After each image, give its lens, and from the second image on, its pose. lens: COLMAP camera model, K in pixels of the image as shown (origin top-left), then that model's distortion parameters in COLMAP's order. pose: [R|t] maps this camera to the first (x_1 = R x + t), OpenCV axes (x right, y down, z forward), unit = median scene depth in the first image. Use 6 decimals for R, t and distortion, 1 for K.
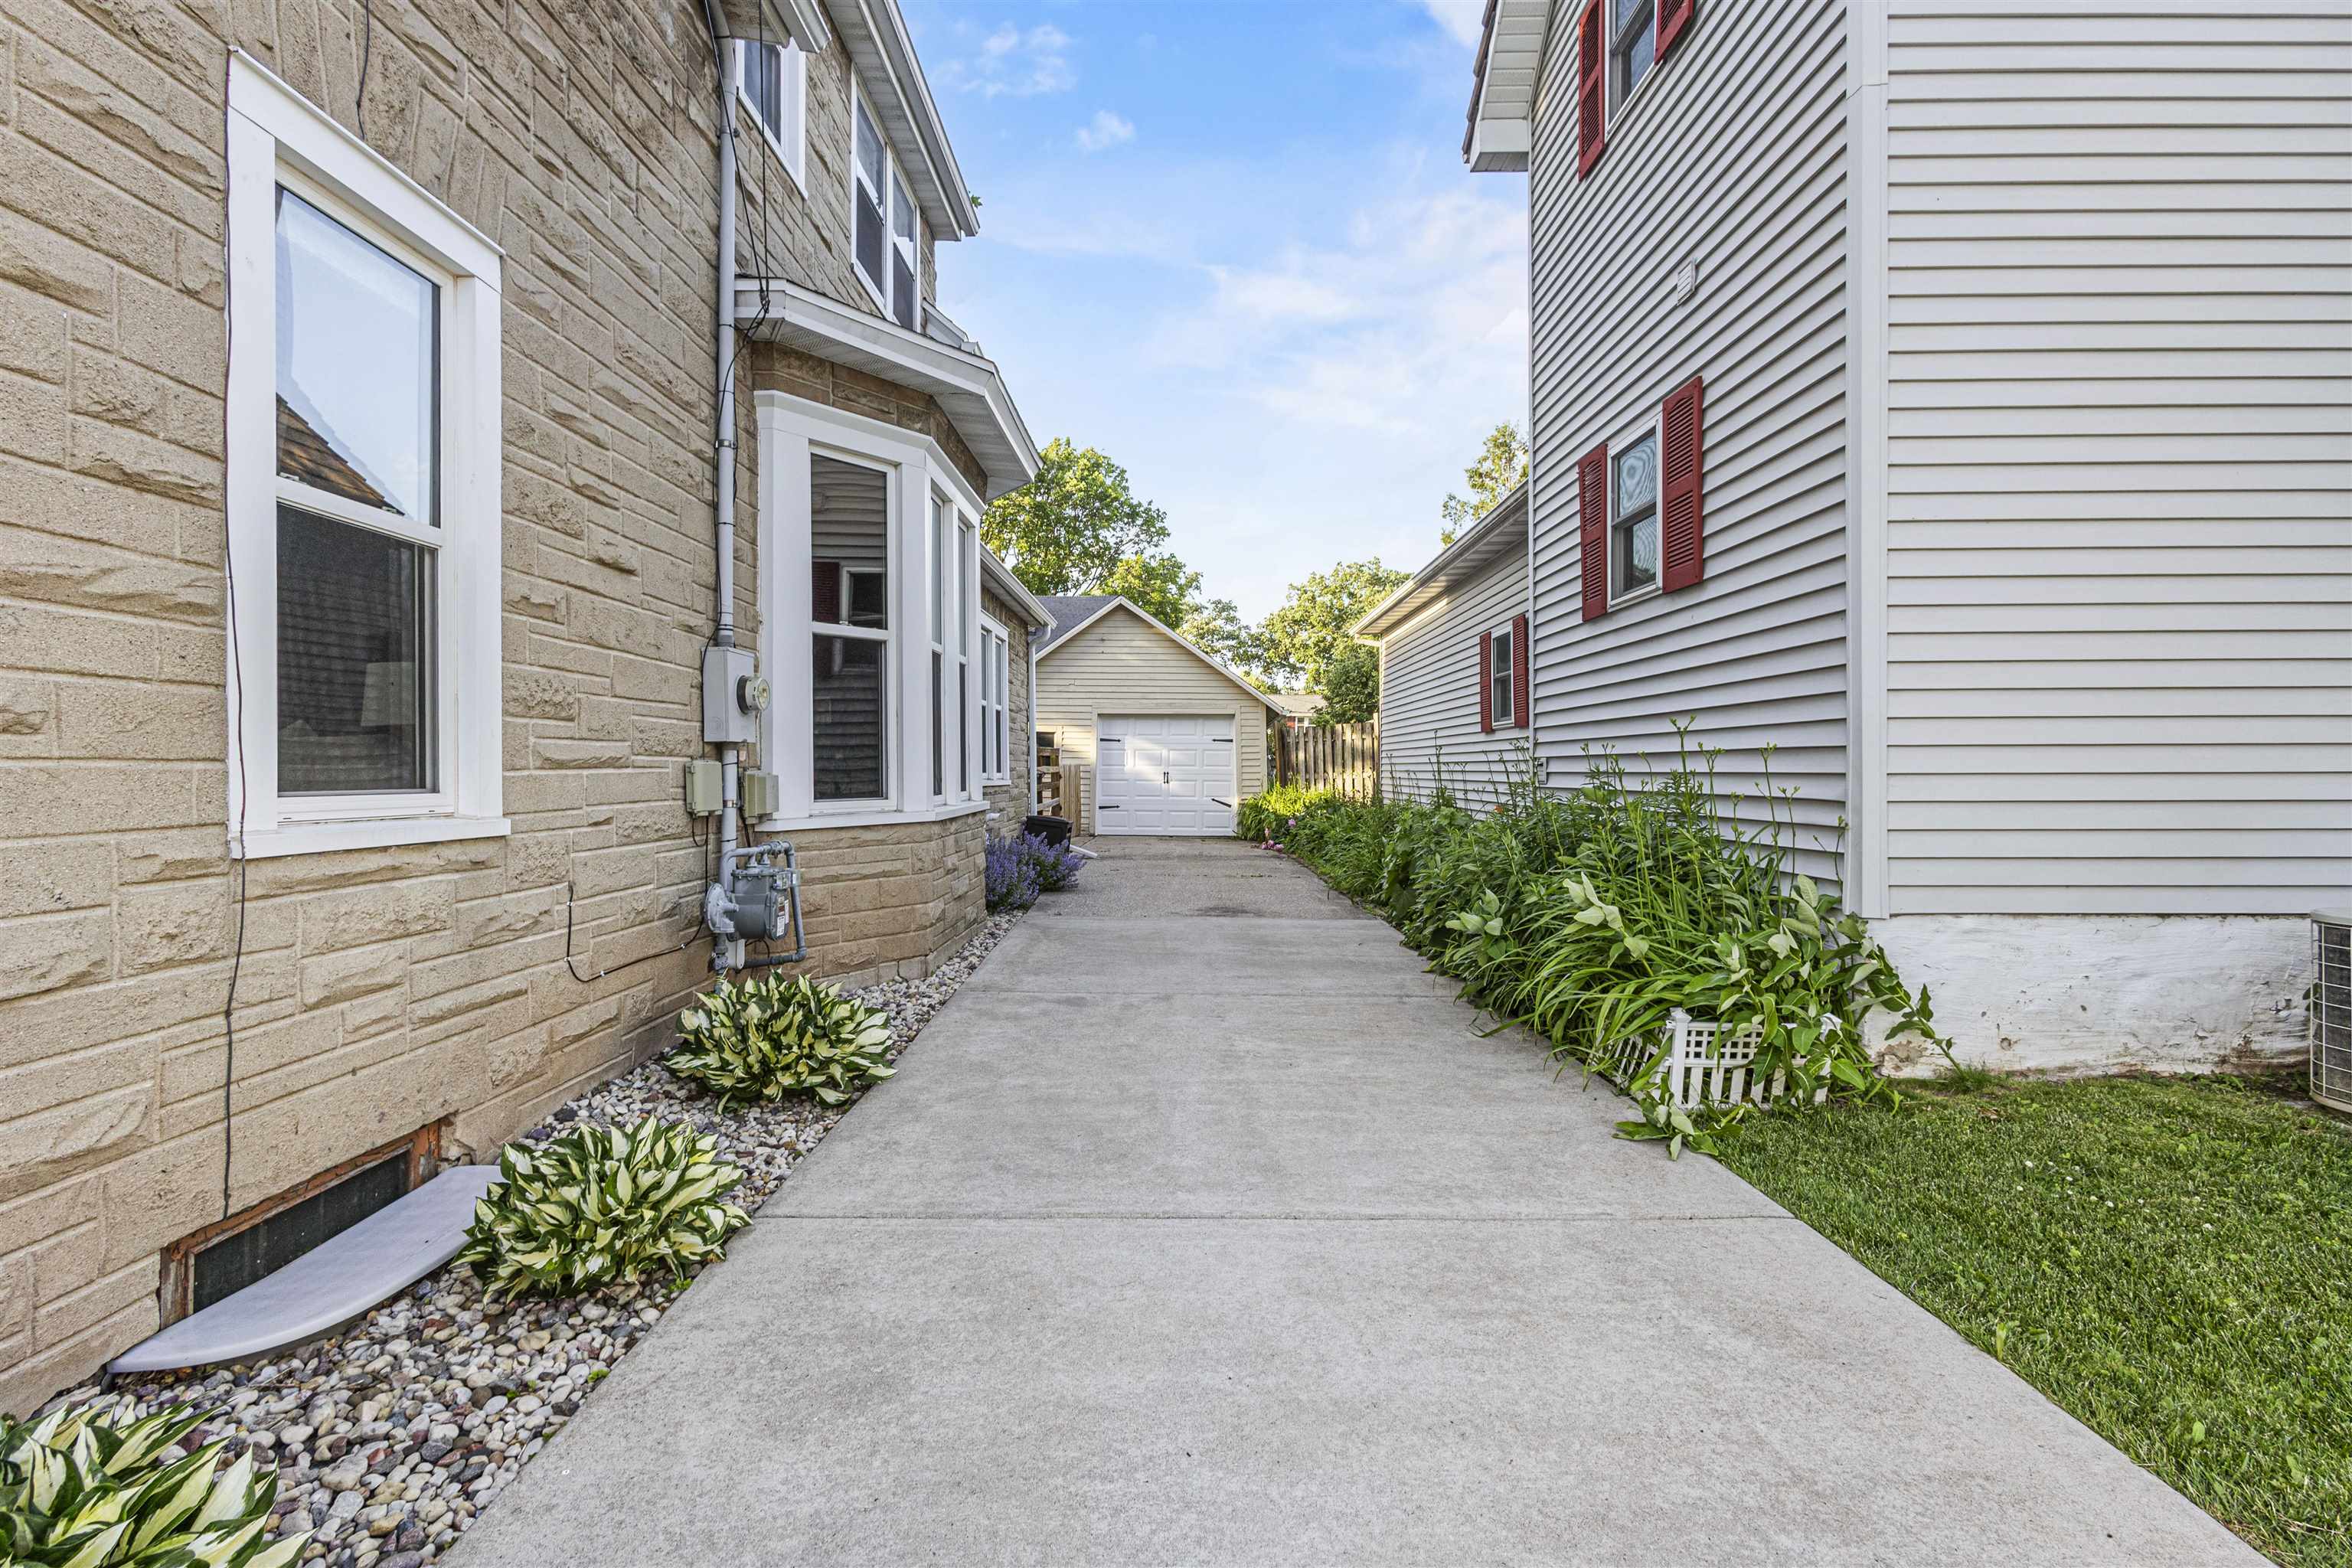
lens RADIAL K [[1075.3, 0, 1179.8], [0, 1075.3, 766.2], [0, 0, 1]] dist [0.007702, -0.000487]
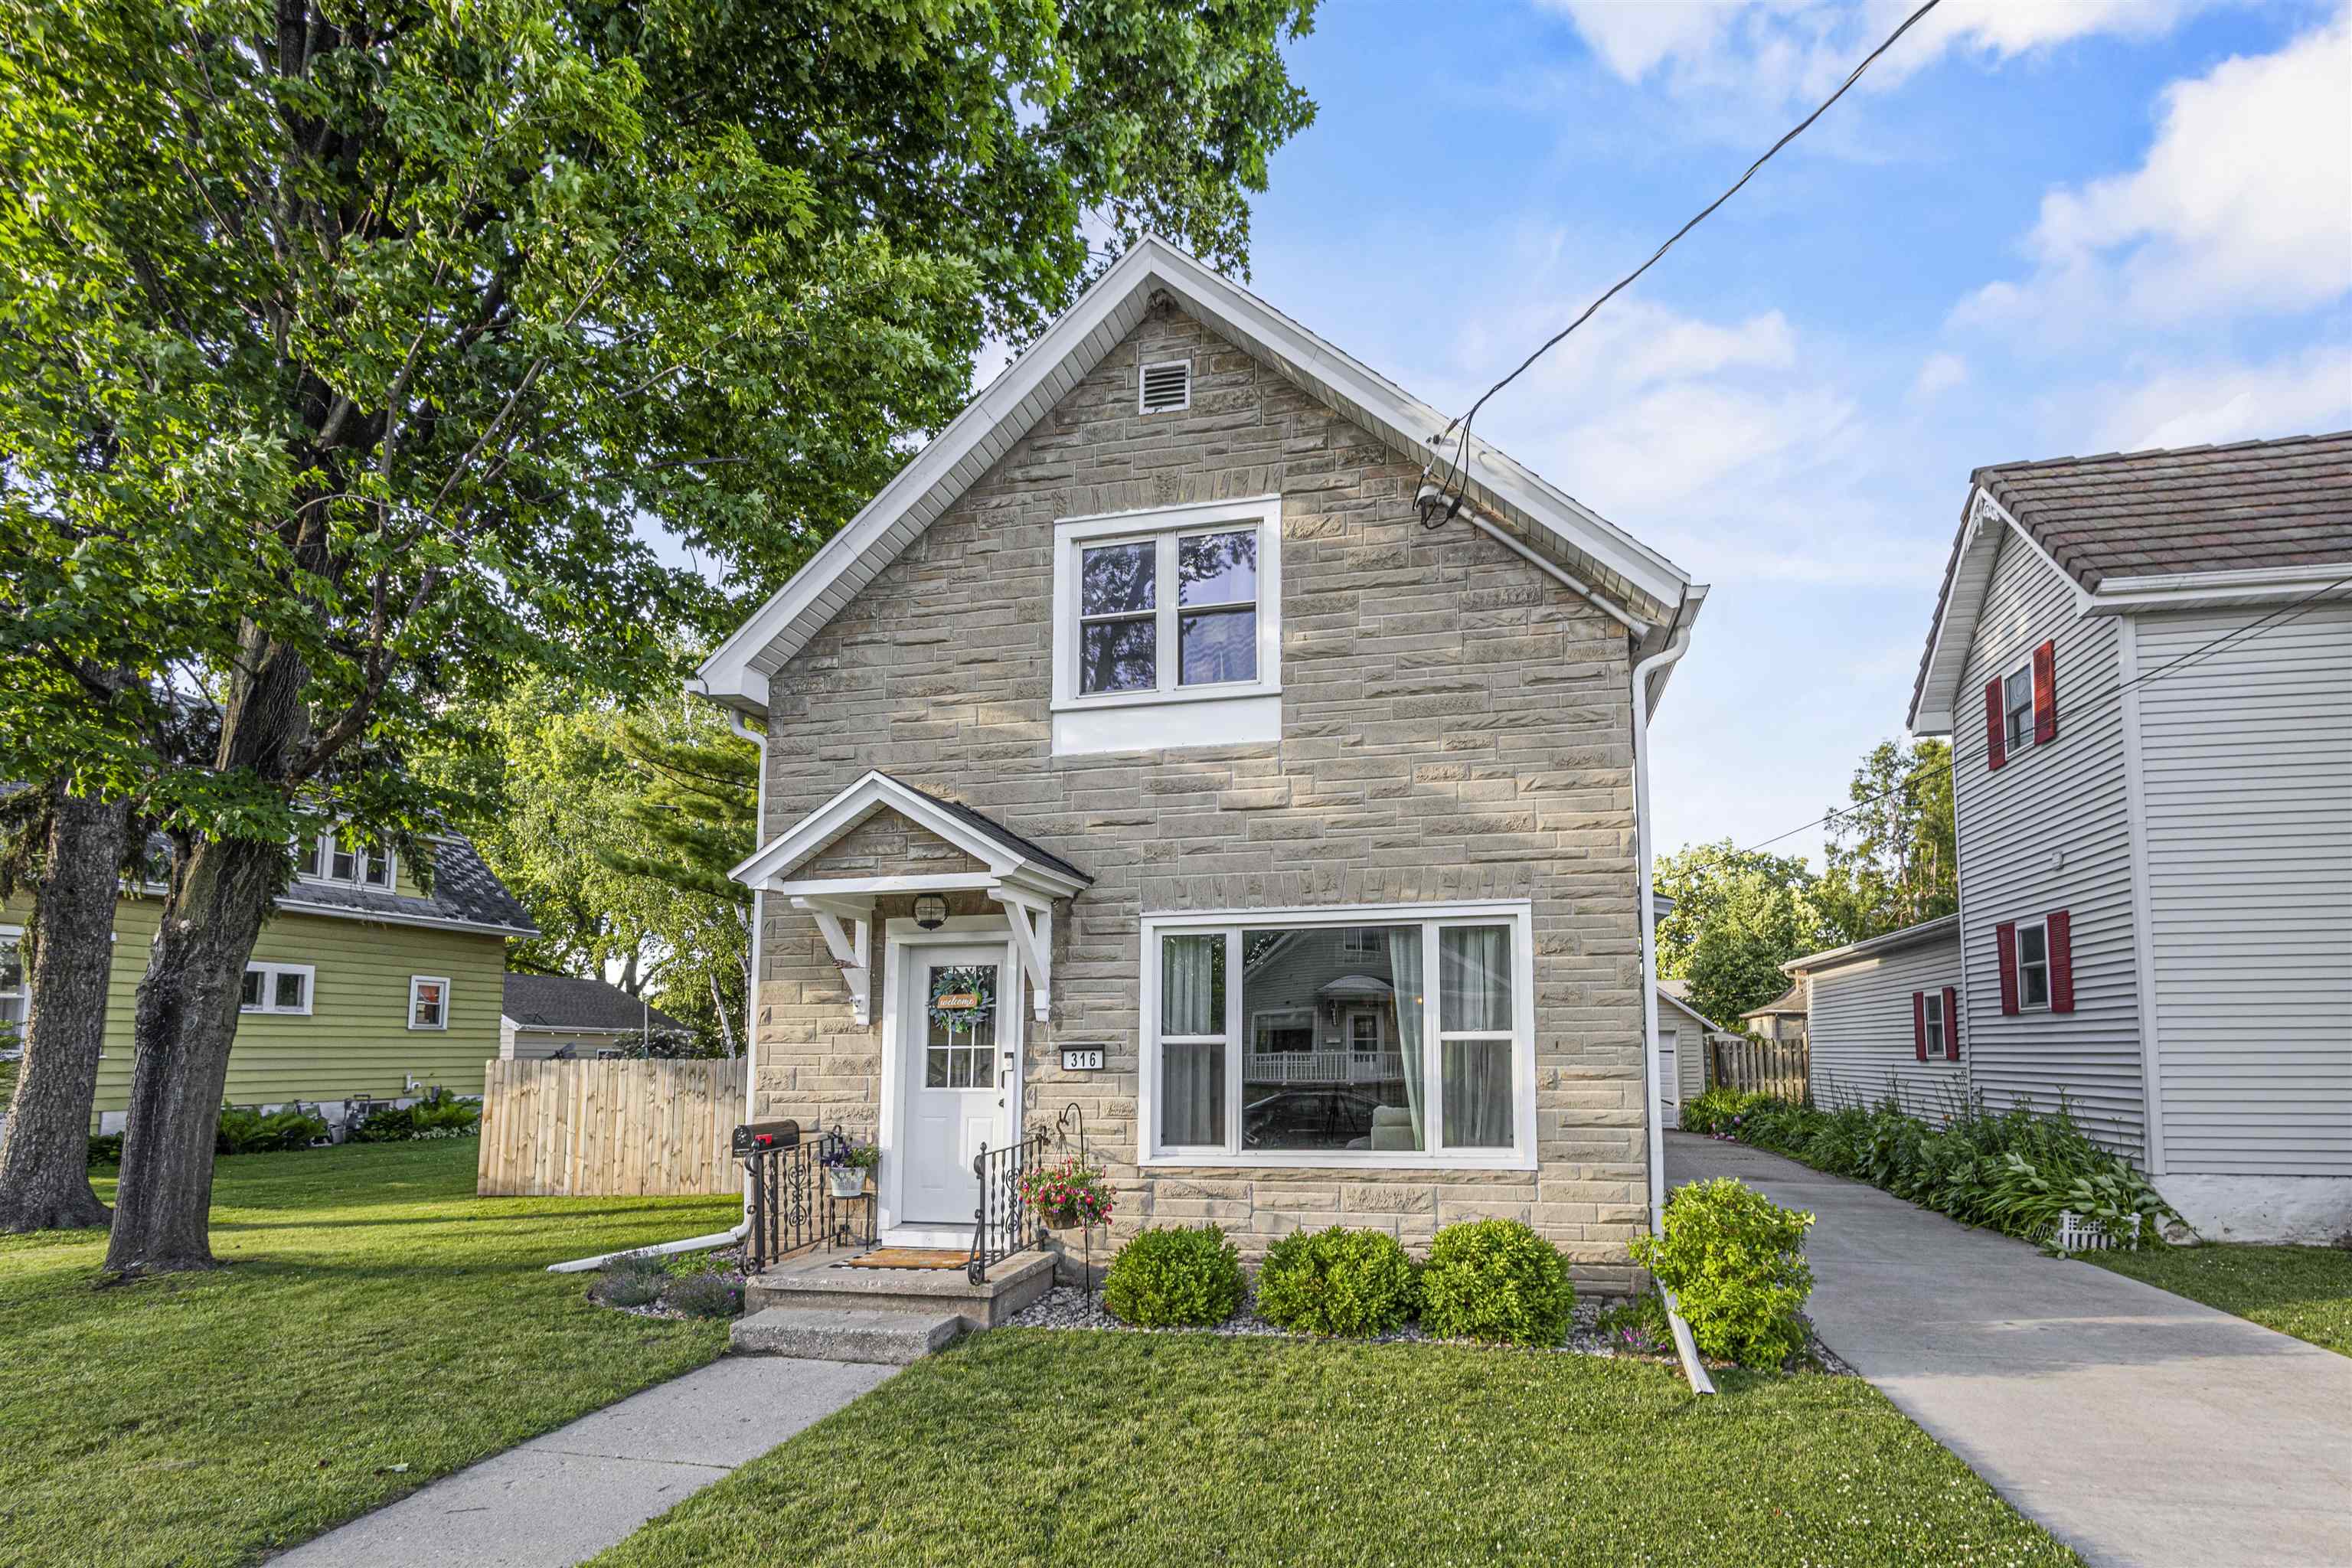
lens RADIAL K [[1127.9, 0, 1256.4], [0, 1127.9, 978.3], [0, 0, 1]] dist [0.011370, 0.000244]
pose [[0.979494, -0.015499, -0.200878, -0.547315], [0.002989, 0.998045, -0.062430, -0.096553], [0.201453, 0.060549, 0.977625, -1.299790]]
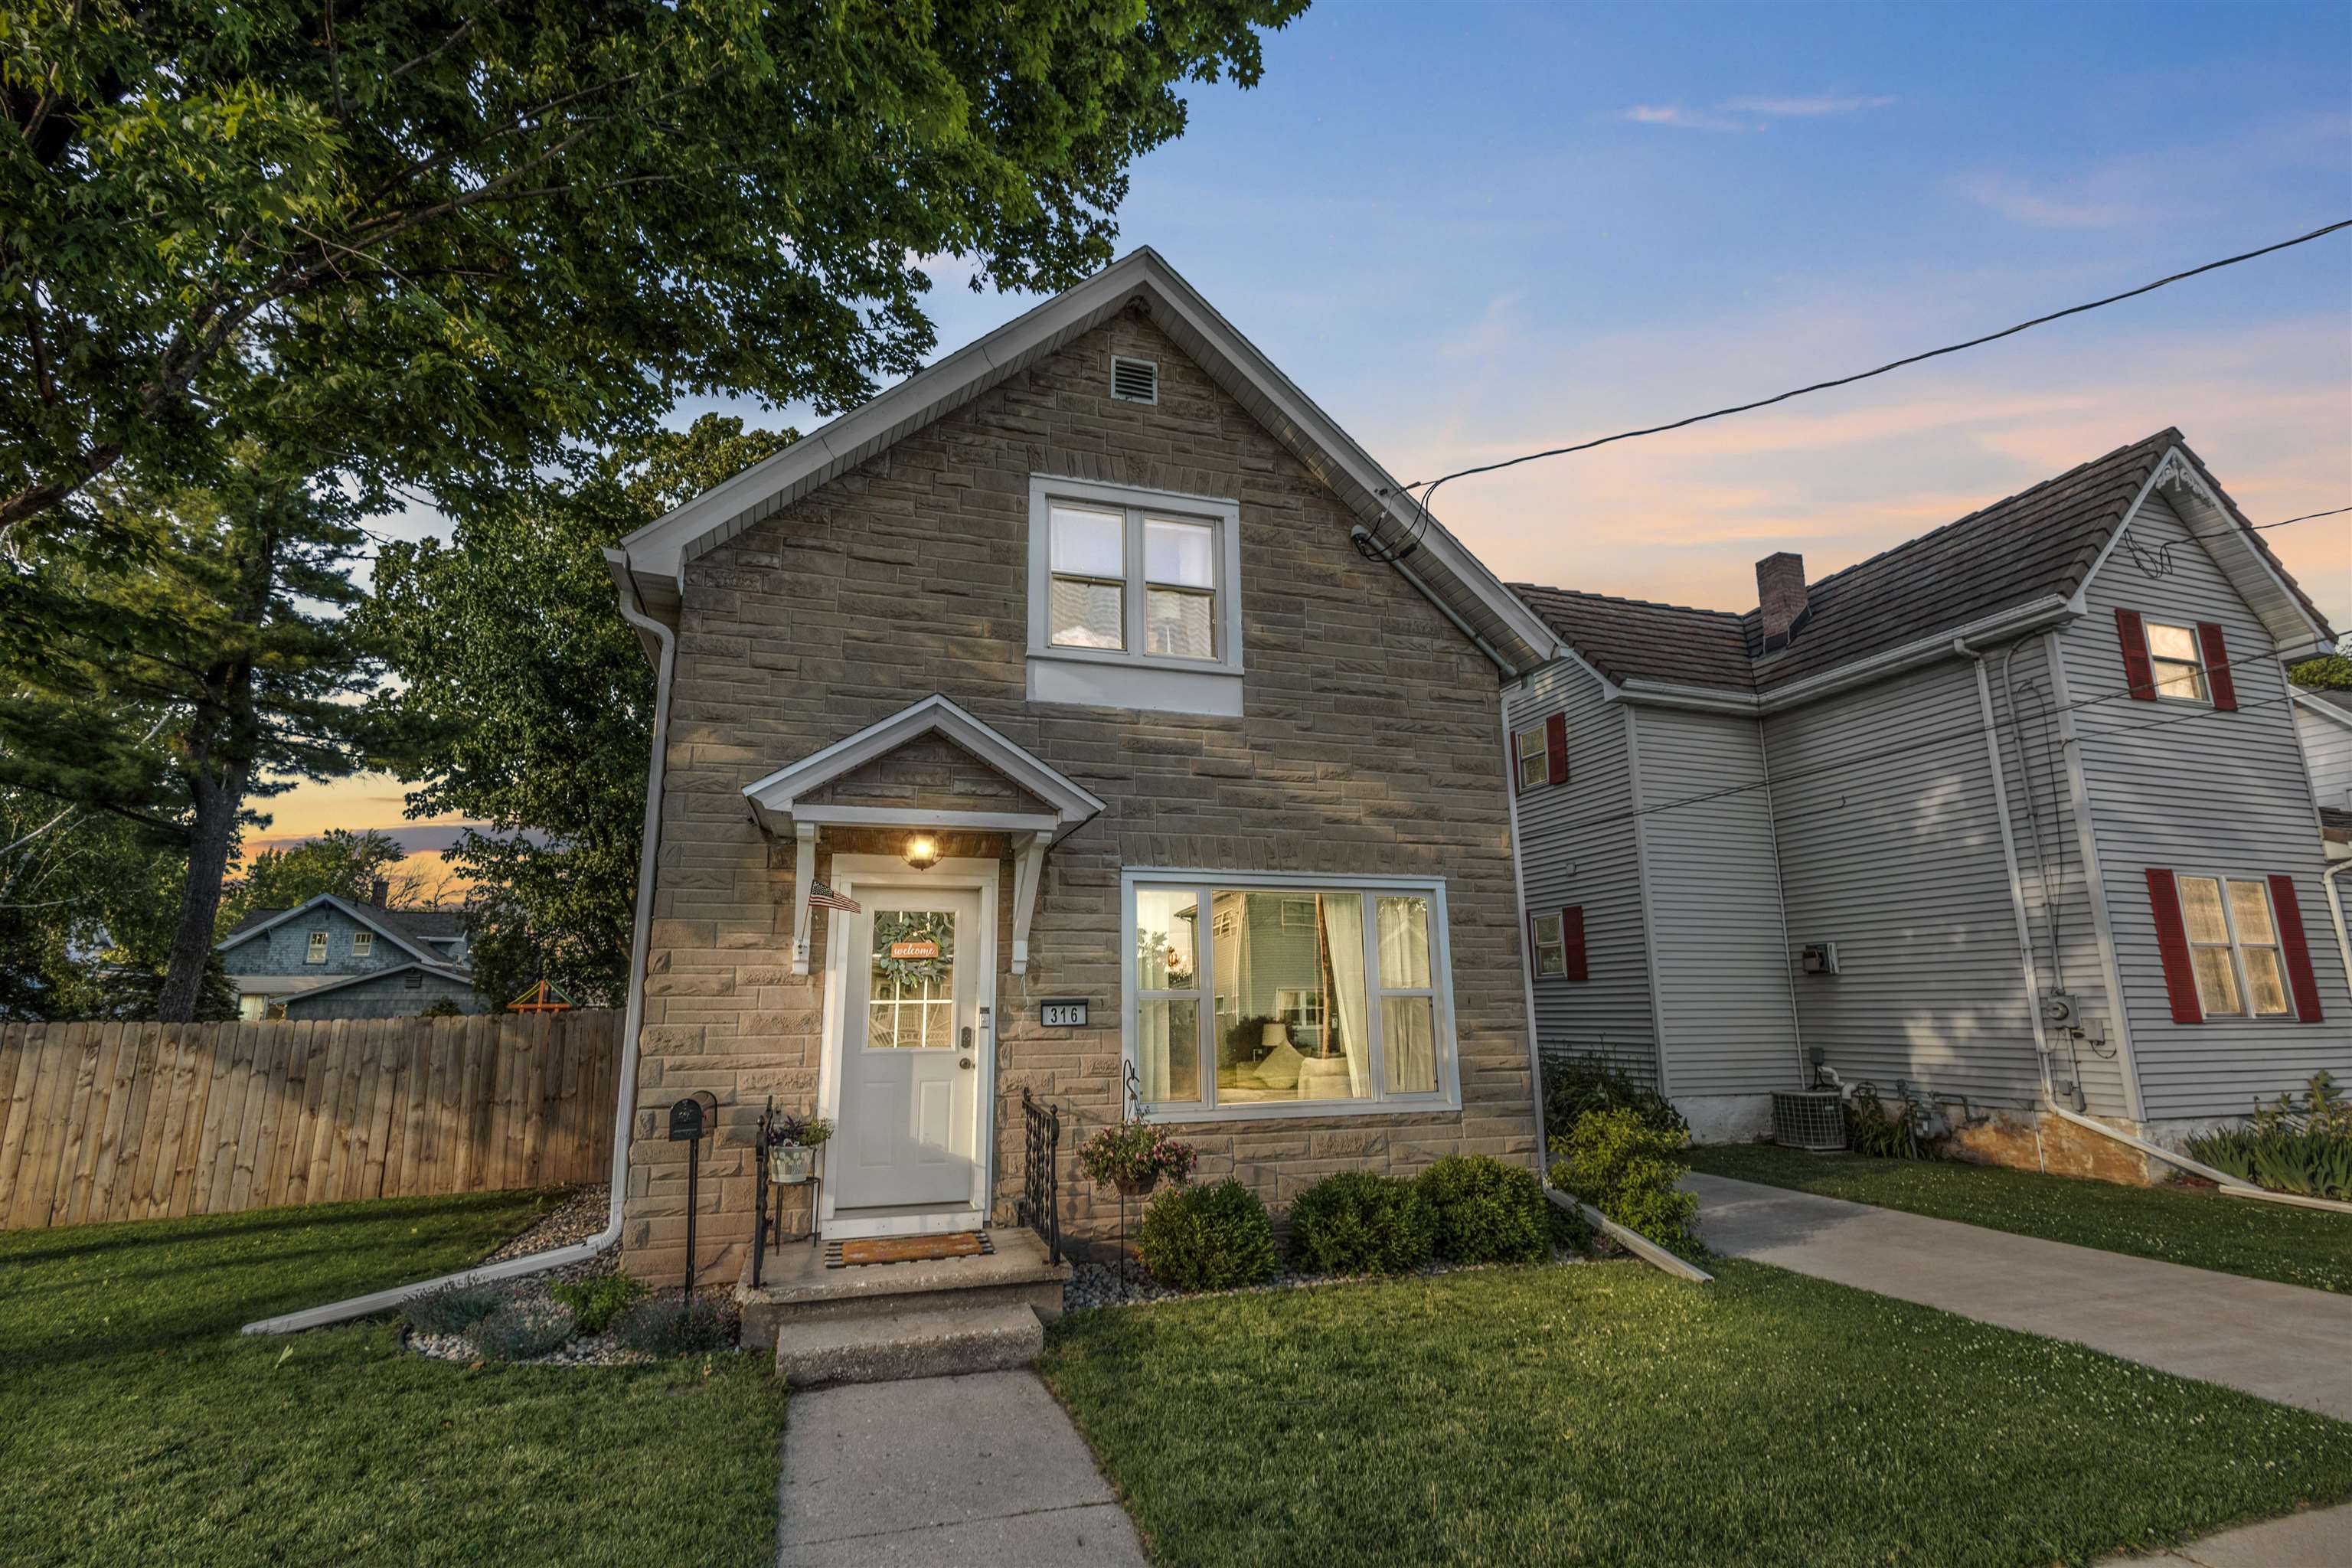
lens RADIAL K [[1075.3, 0, 1173.2], [0, 1075.3, 806.9], [0, 0, 1]] dist [0.007702, -0.000487]
pose [[0.950724, 0.054484, 0.305213, -1.308457], [0.003714, 0.982365, -0.186934, -0.087683], [-0.310016, 0.178856, 0.933756, -1.250501]]
